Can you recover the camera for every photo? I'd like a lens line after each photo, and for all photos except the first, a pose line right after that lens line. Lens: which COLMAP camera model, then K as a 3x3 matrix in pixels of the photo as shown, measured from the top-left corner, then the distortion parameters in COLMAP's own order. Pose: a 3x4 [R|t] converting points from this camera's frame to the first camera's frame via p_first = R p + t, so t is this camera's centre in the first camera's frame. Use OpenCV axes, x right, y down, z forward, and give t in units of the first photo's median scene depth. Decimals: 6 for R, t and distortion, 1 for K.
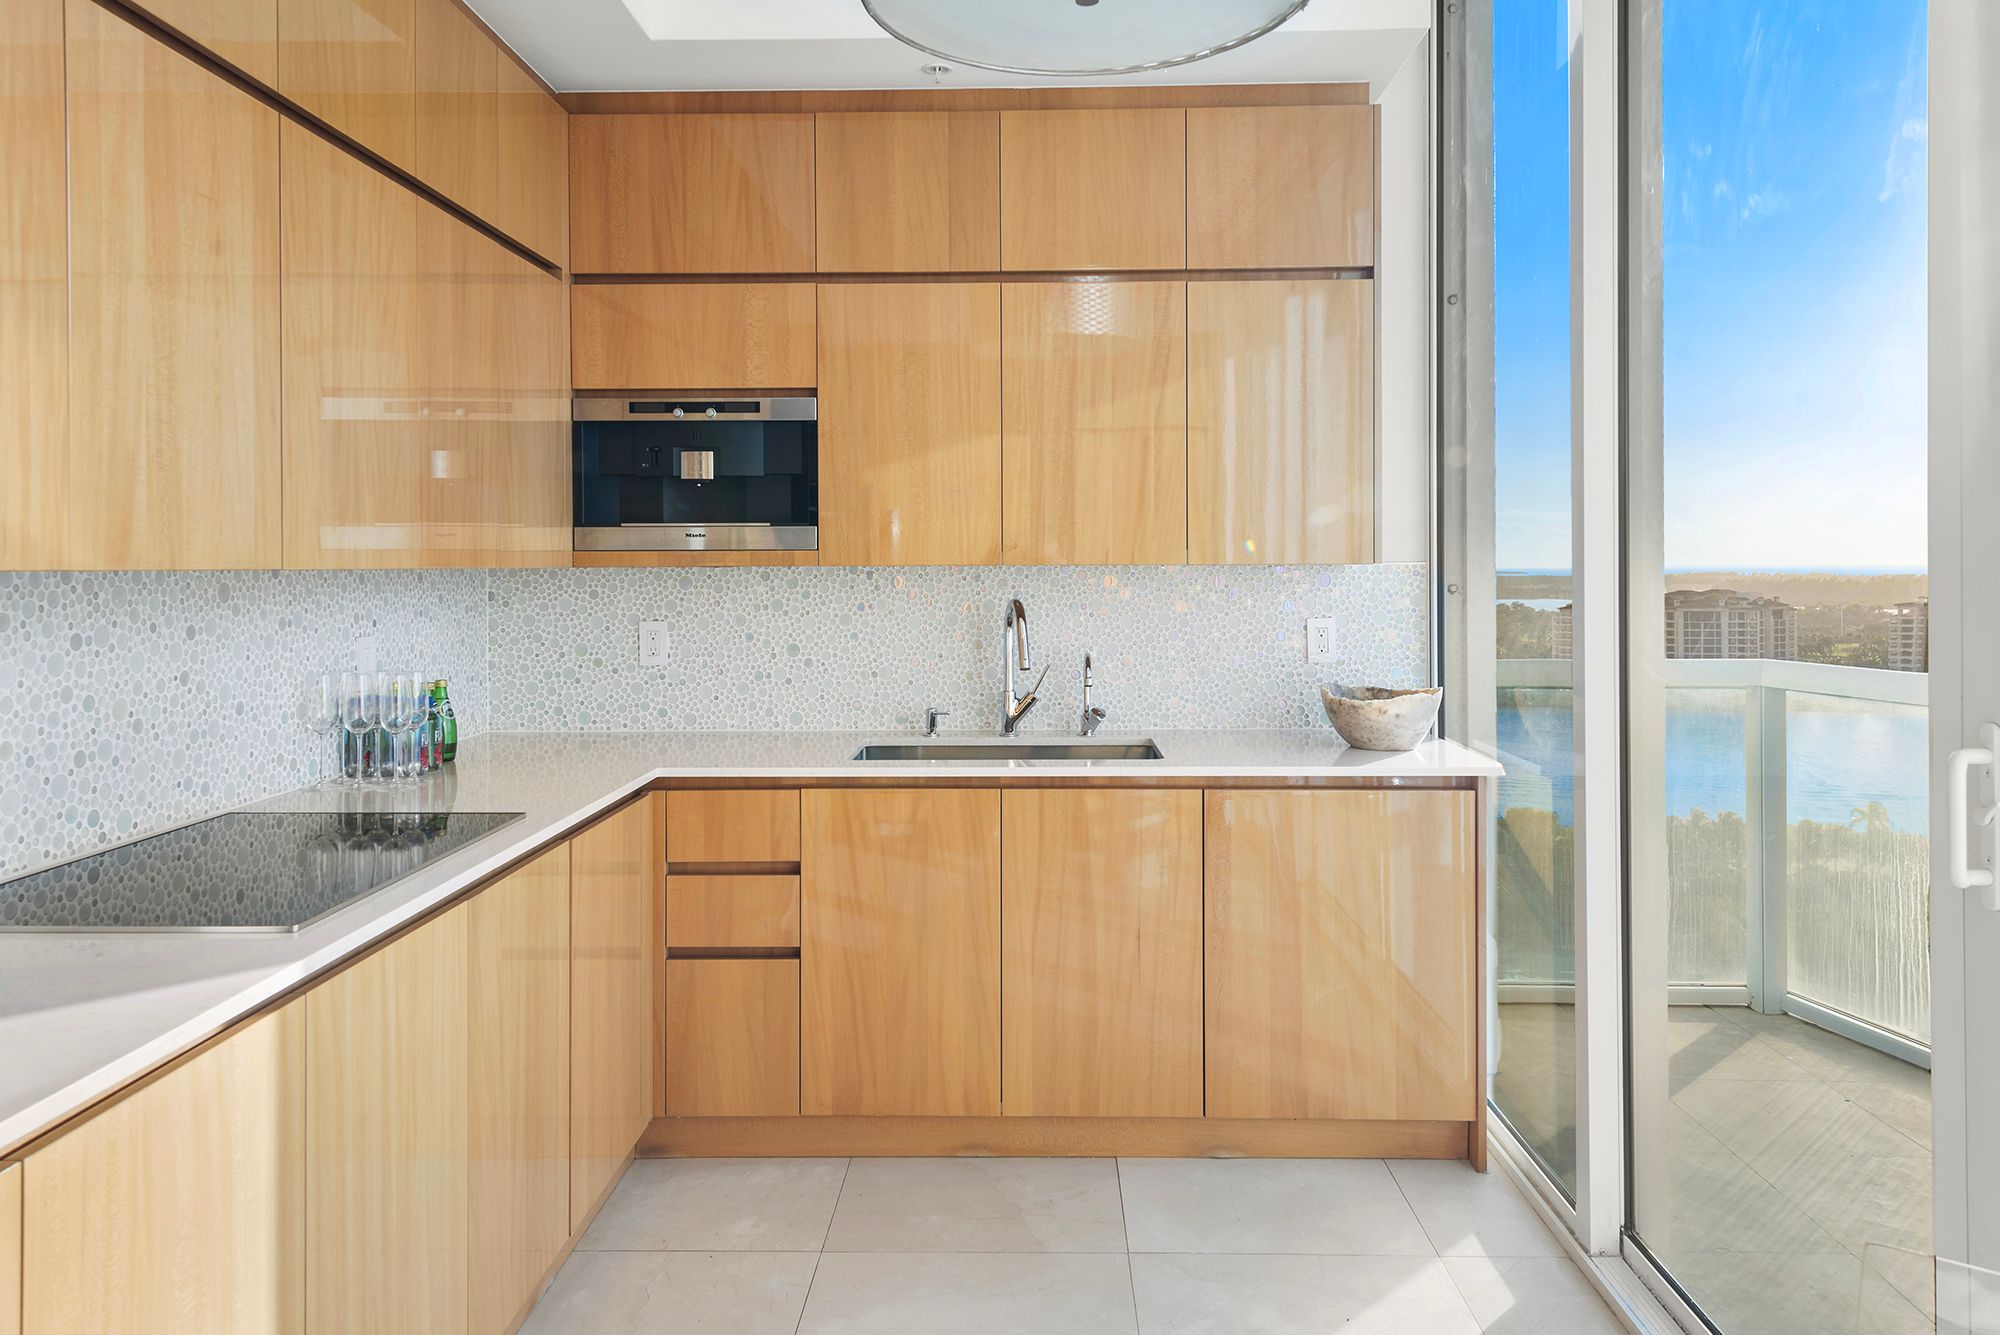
lens RADIAL K [[1331.9, 0, 1000.3], [0, 1331.9, 565.6], [0, 0, 1]] dist [0.035076, -0.014892]
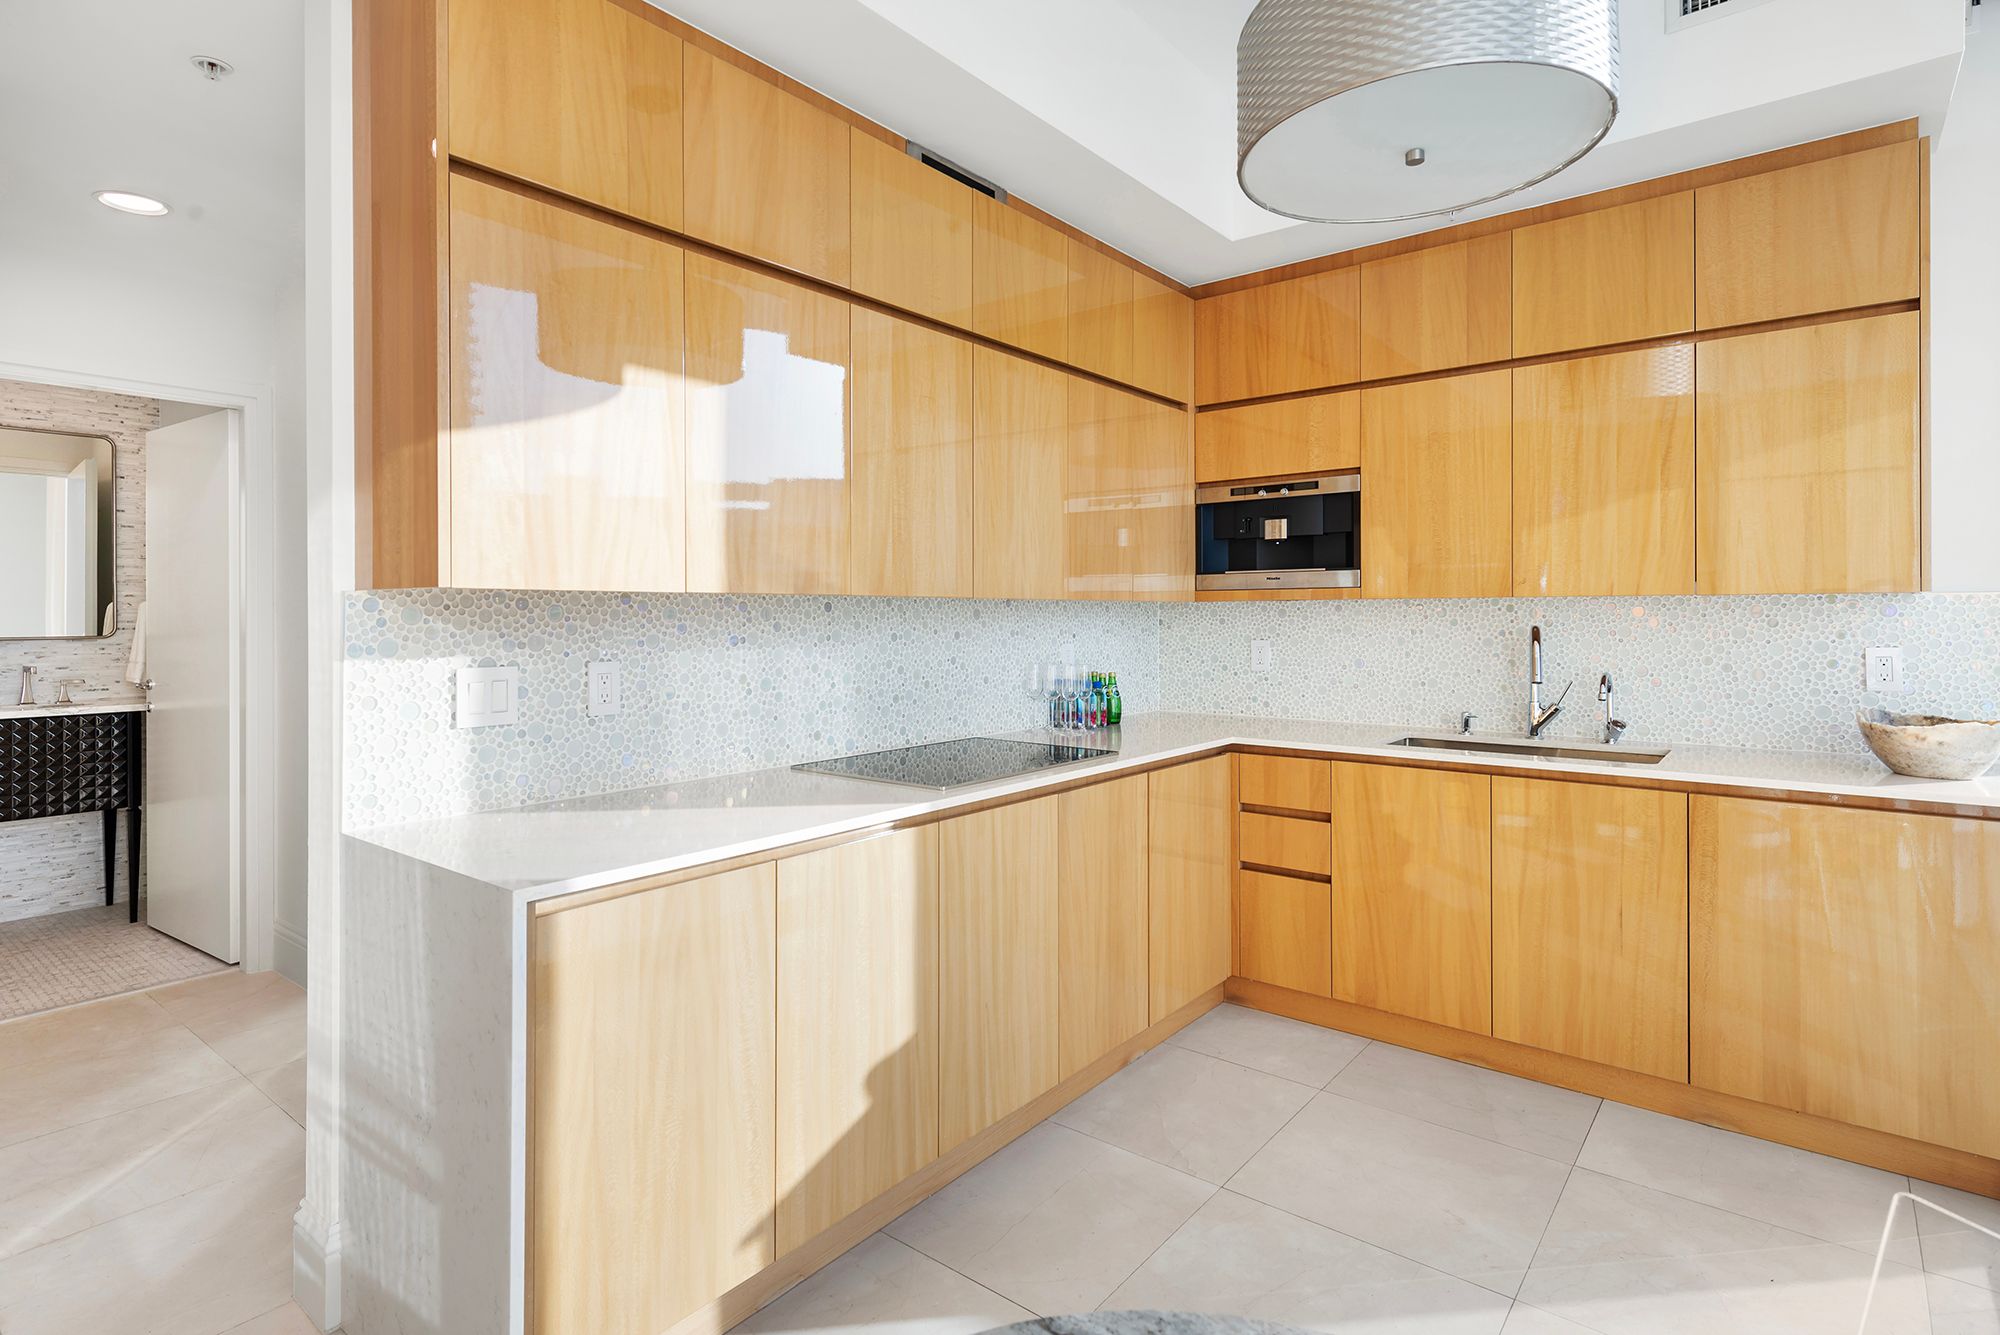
lens RADIAL K [[992.4, 0, 999.2], [0, 992.4, 603.2], [0, 0, 1]] dist [0.006220, 0.000054]
pose [[0.794692, -0.006635, -0.606977, 0.189100], [0.000578, 0.999948, -0.010174, 0.014827], [0.607013, 0.007734, 0.794654, -0.018649]]
